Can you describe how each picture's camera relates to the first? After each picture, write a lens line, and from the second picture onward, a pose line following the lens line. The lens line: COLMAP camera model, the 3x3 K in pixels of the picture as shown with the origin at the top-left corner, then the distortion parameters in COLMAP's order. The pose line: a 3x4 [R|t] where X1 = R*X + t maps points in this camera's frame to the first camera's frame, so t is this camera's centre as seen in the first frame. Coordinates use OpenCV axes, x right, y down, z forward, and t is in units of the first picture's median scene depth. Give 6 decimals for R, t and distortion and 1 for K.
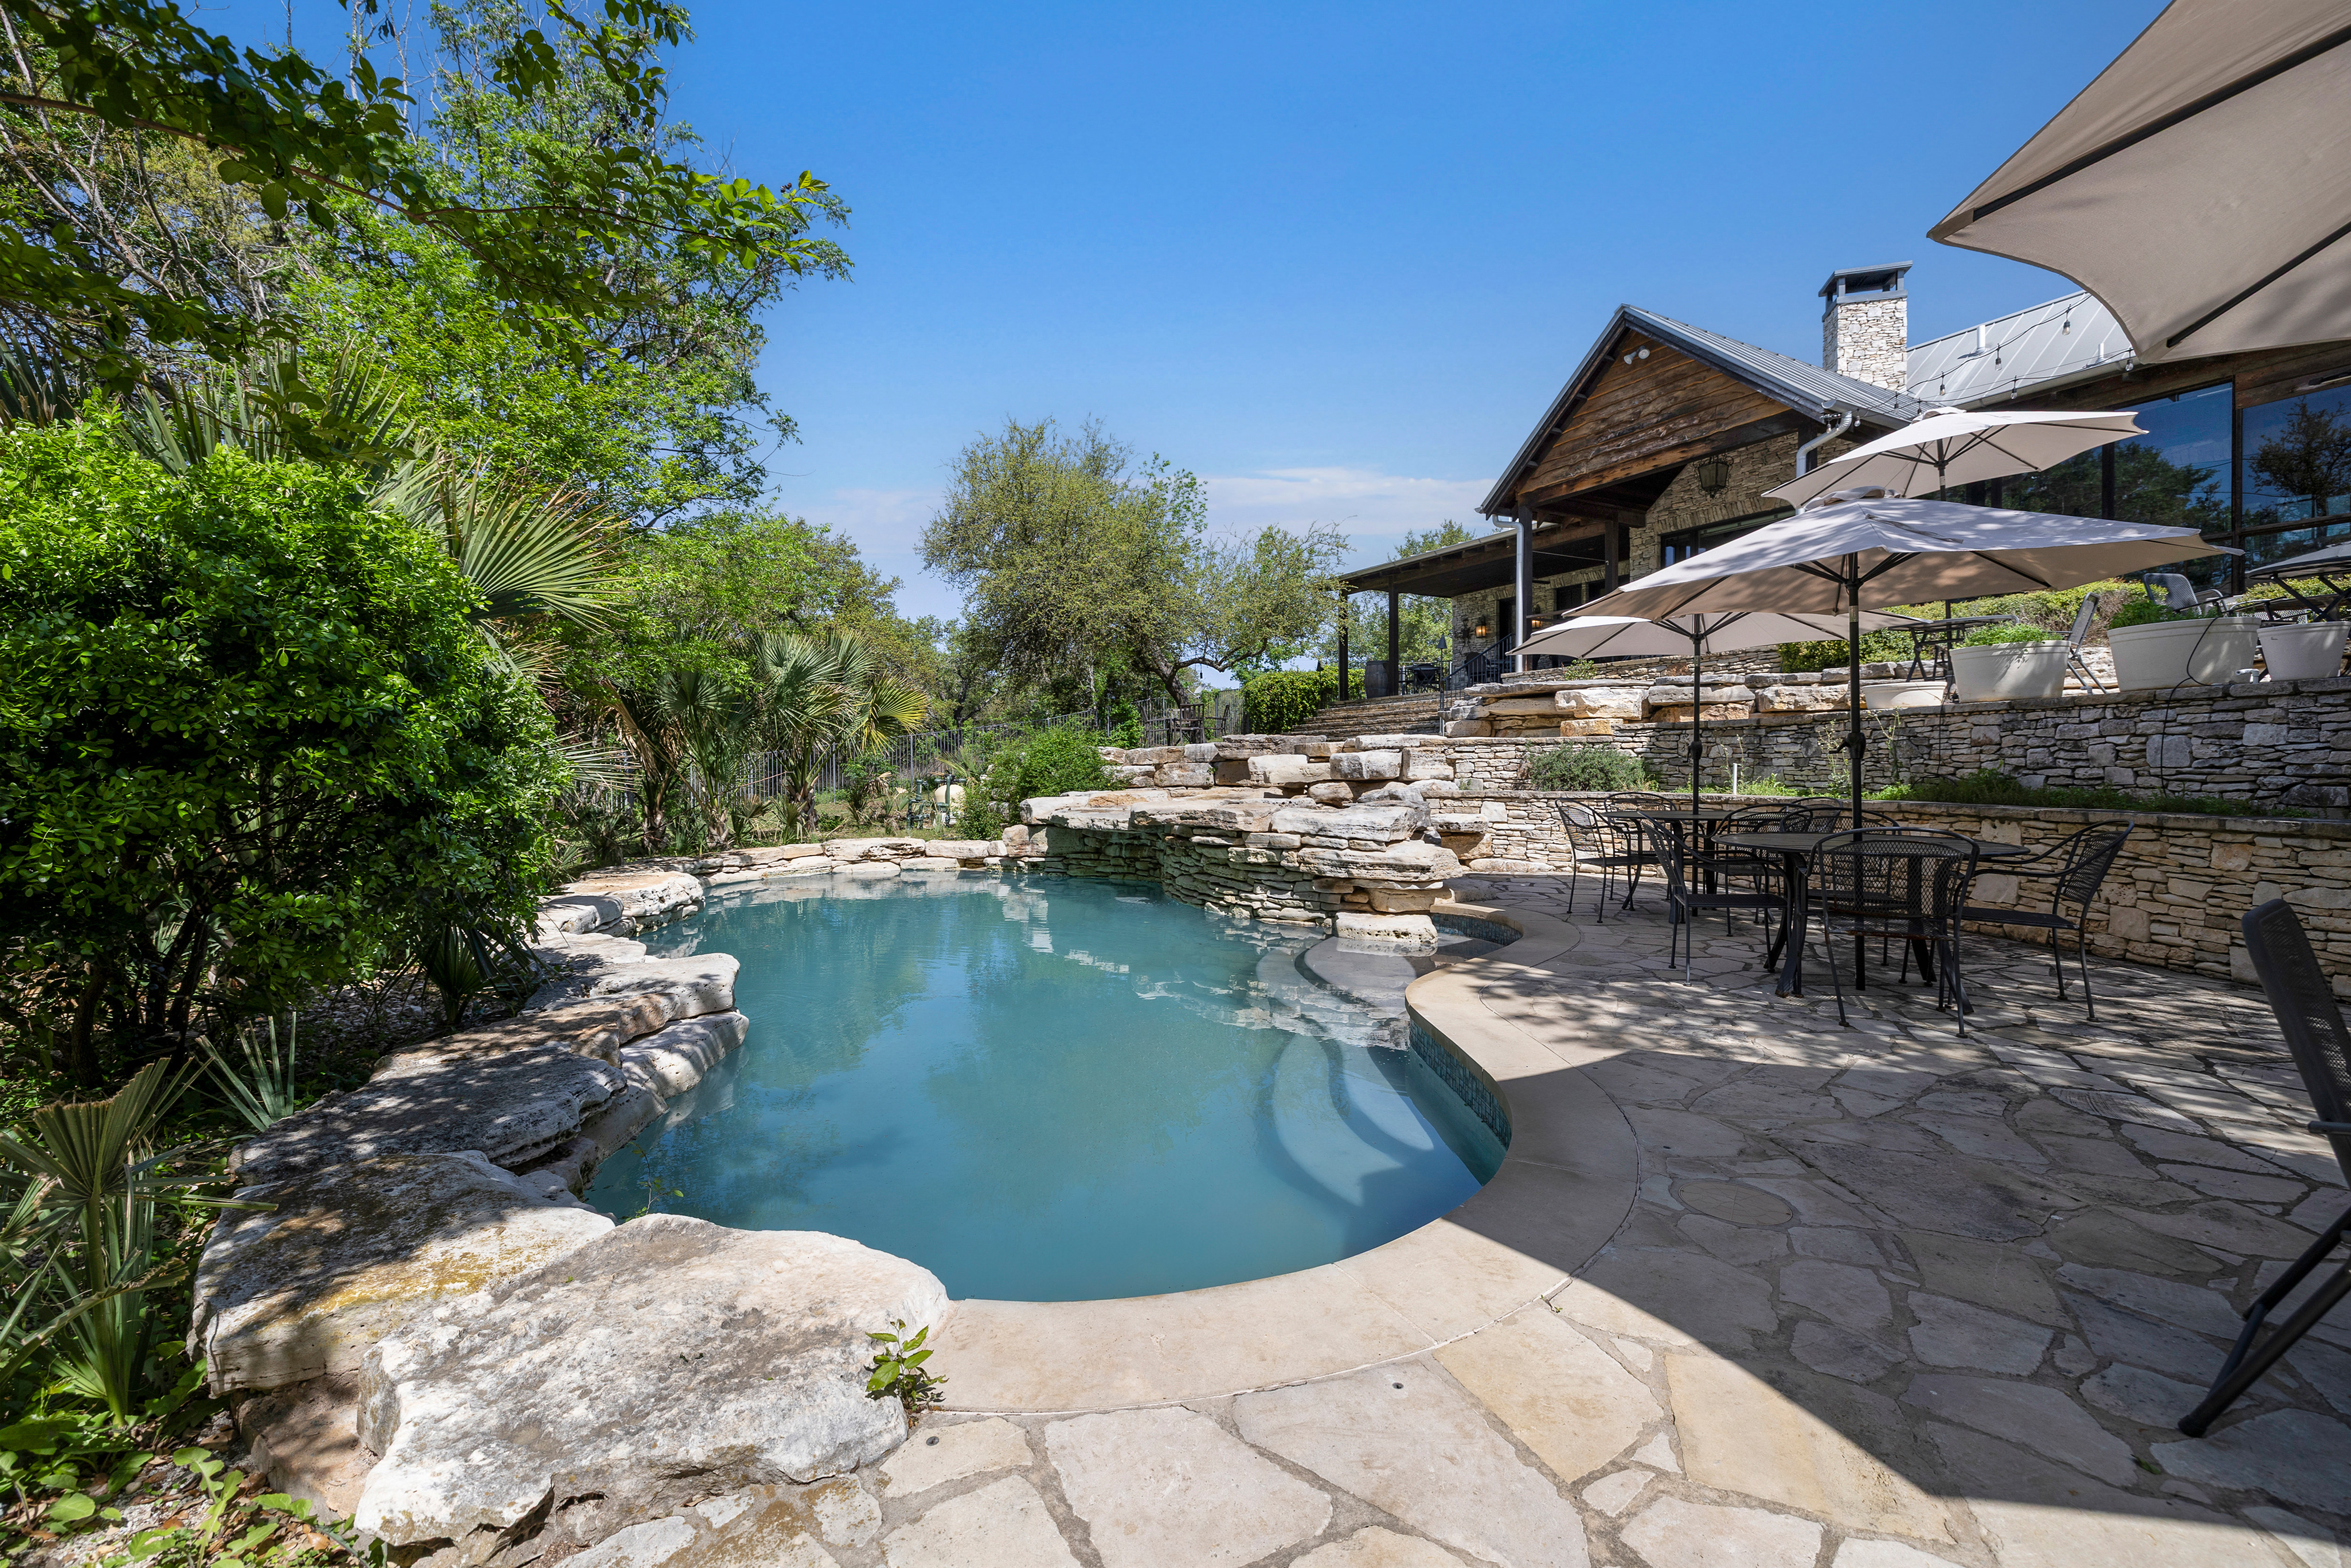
lens RADIAL K [[1004.4, 0, 1176.1], [0, 1004.4, 771.8], [0, 0, 1]] dist [0.001315, -0.000004]
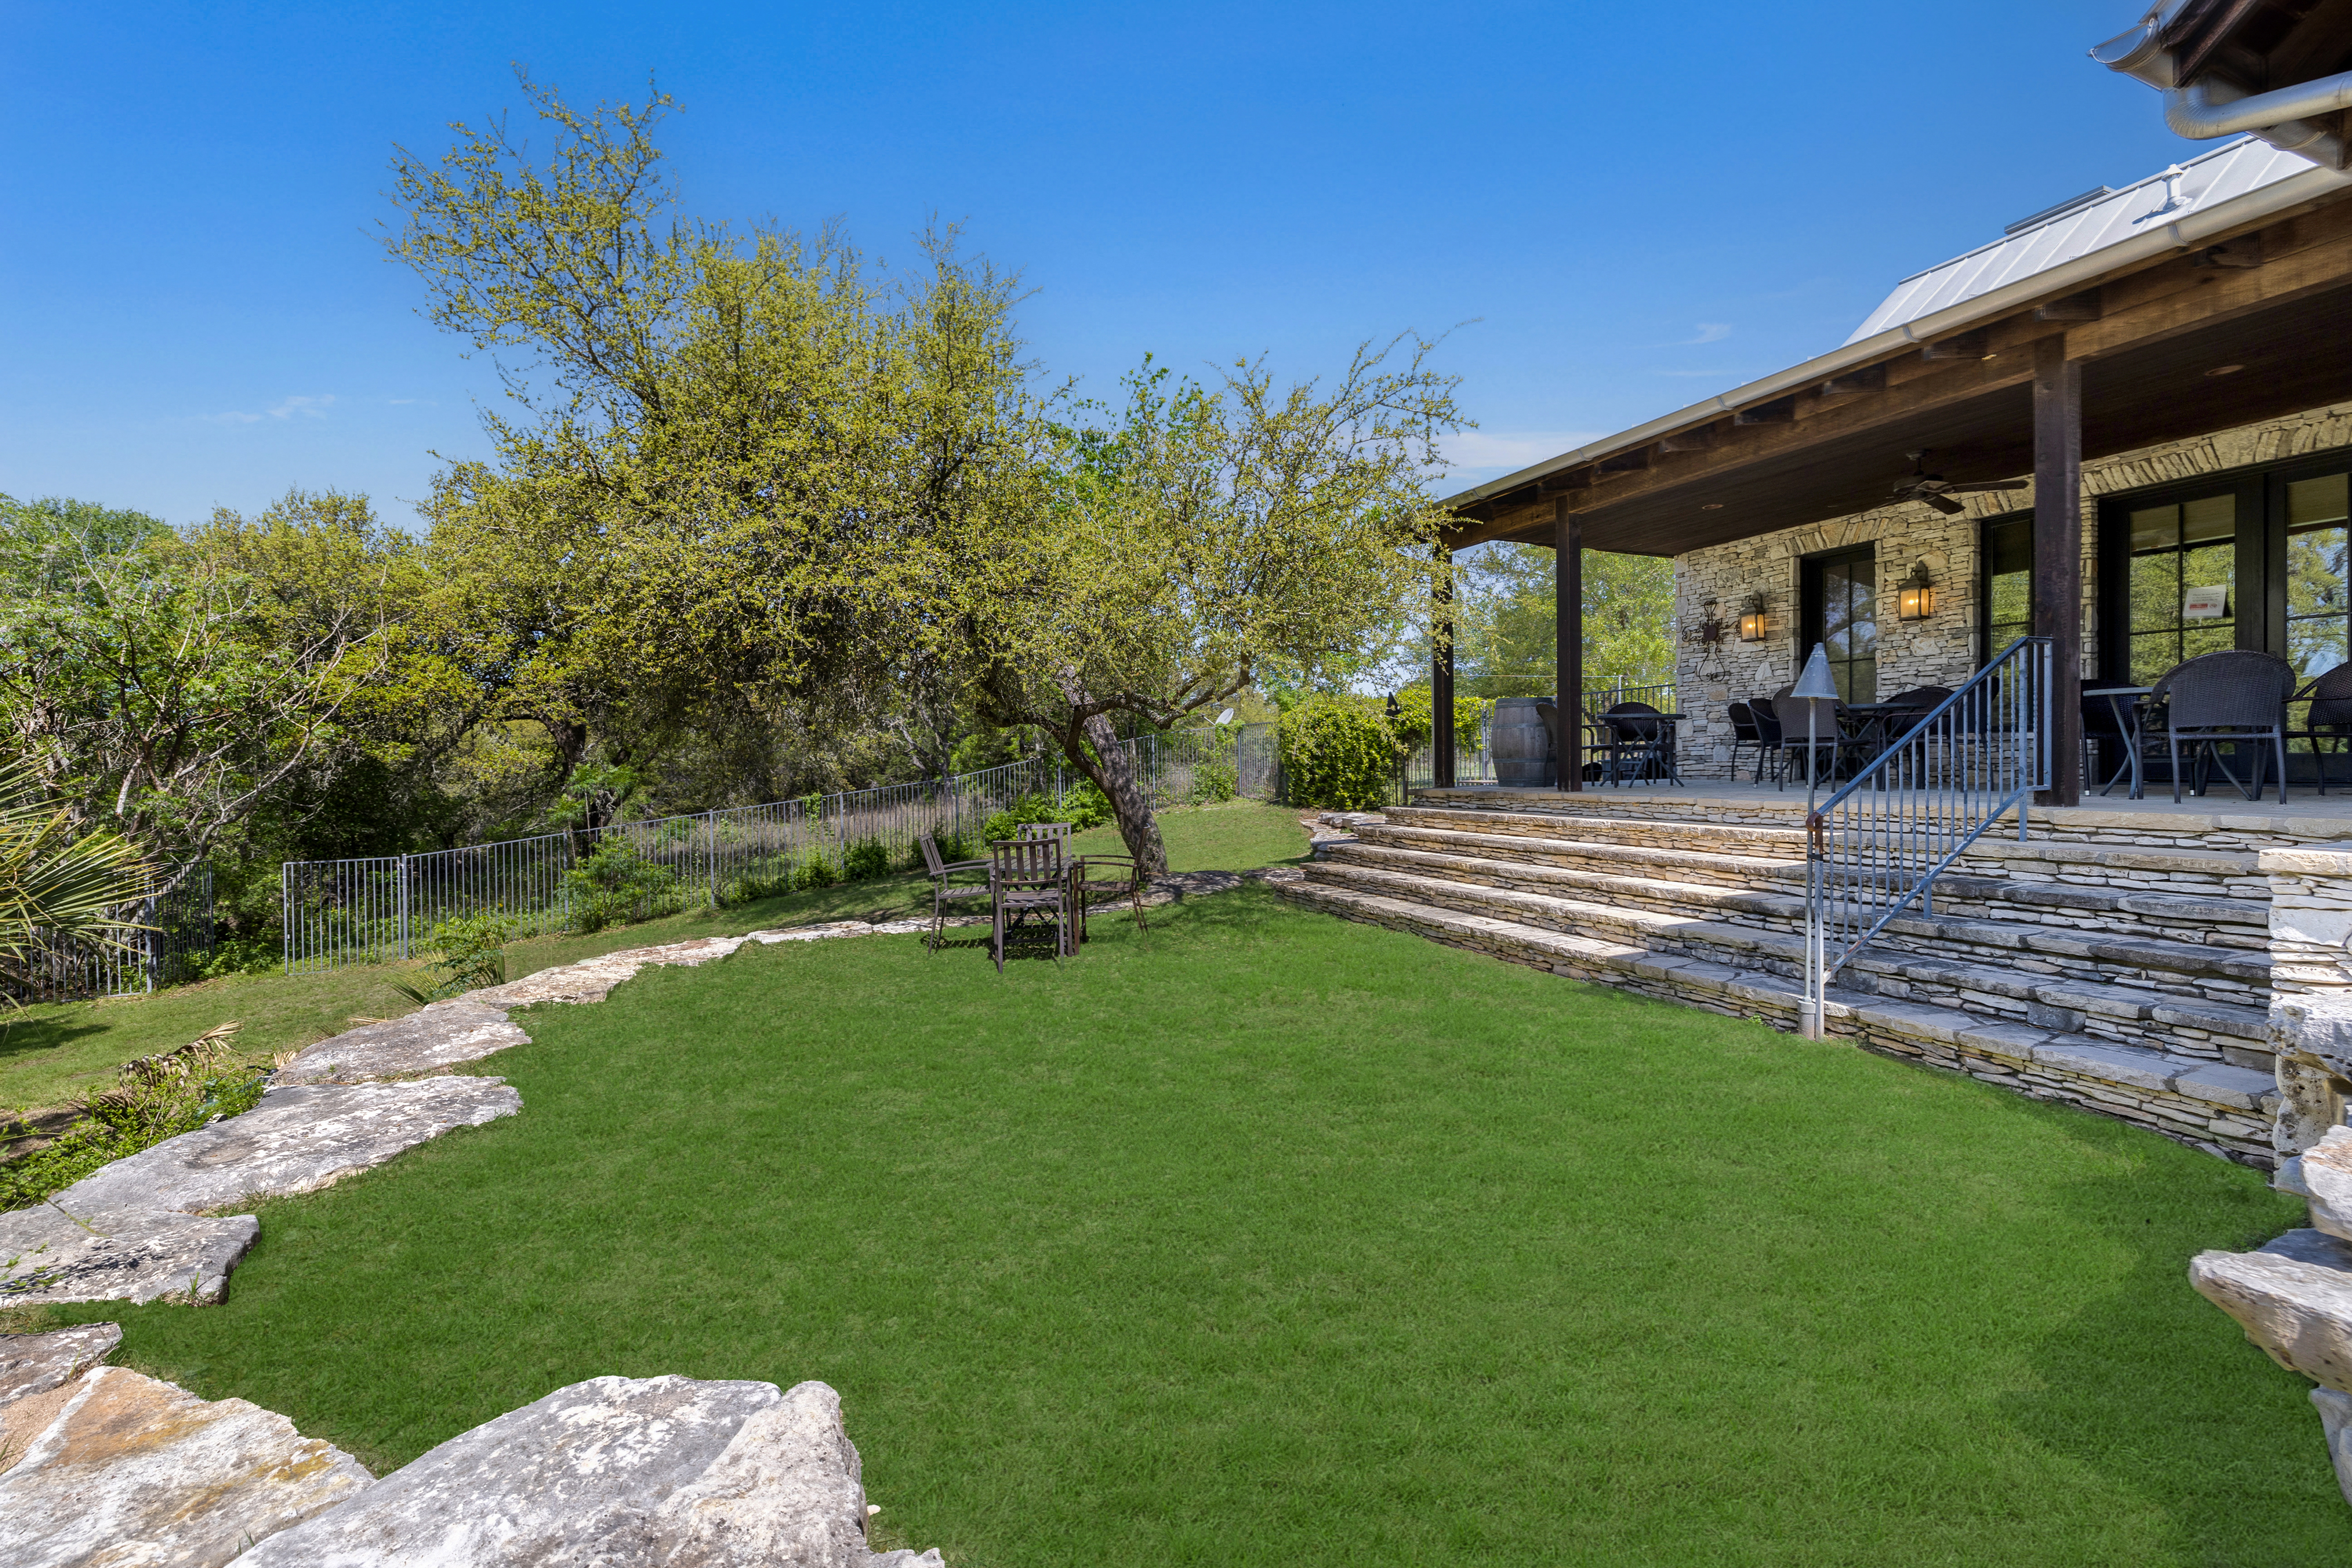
lens RADIAL K [[1004.9, 0, 1166.9], [0, 1004.9, 777.2], [0, 0, 1]] dist [0.001315, -0.000004]
pose [[0.995116, -0.002744, -0.098674, 0.156470], [0.003609, 0.999957, 0.008580, -0.142248], [0.098646, -0.008894, 0.995083, 0.961811]]
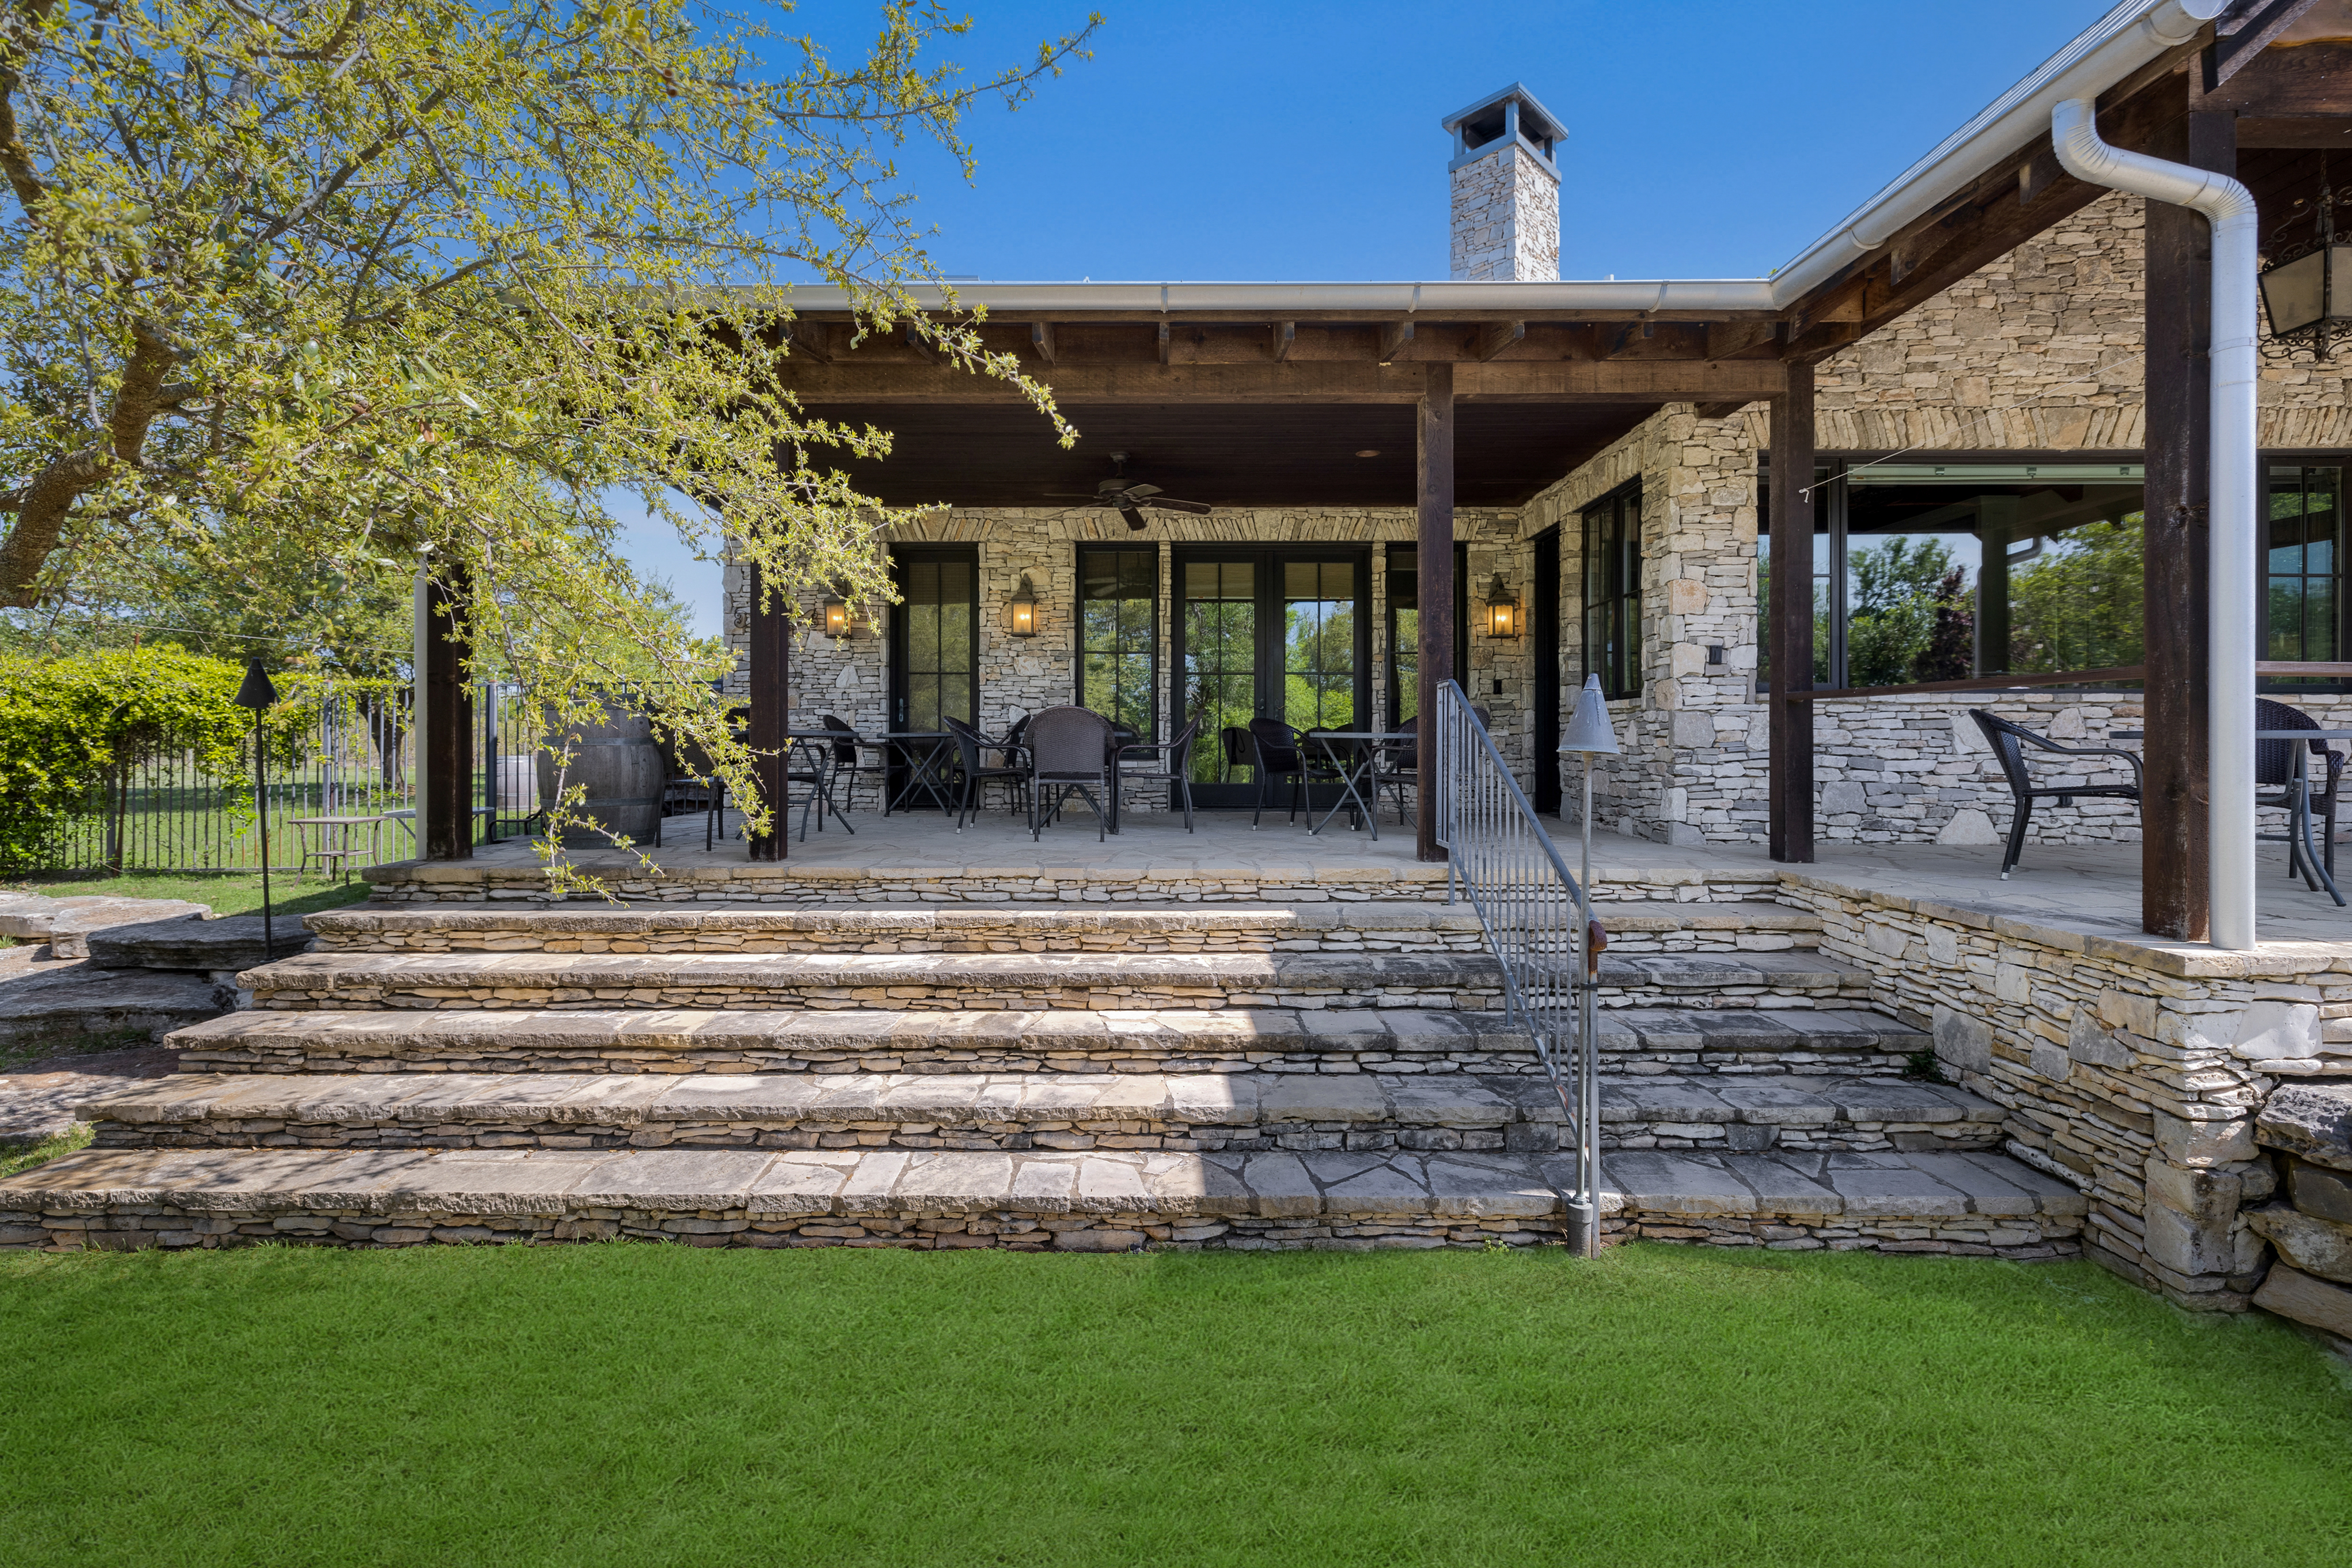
lens RADIAL K [[1004.8, 0, 1155.3], [0, 1004.8, 750.1], [0, 0, 1]] dist [0.001315, -0.000004]
pose [[0.492142, 0.005170, 0.870500, 0.082435], [0.001651, 0.999975, -0.006873, -0.167382], [-0.870513, 0.004819, 0.492121, 1.334538]]
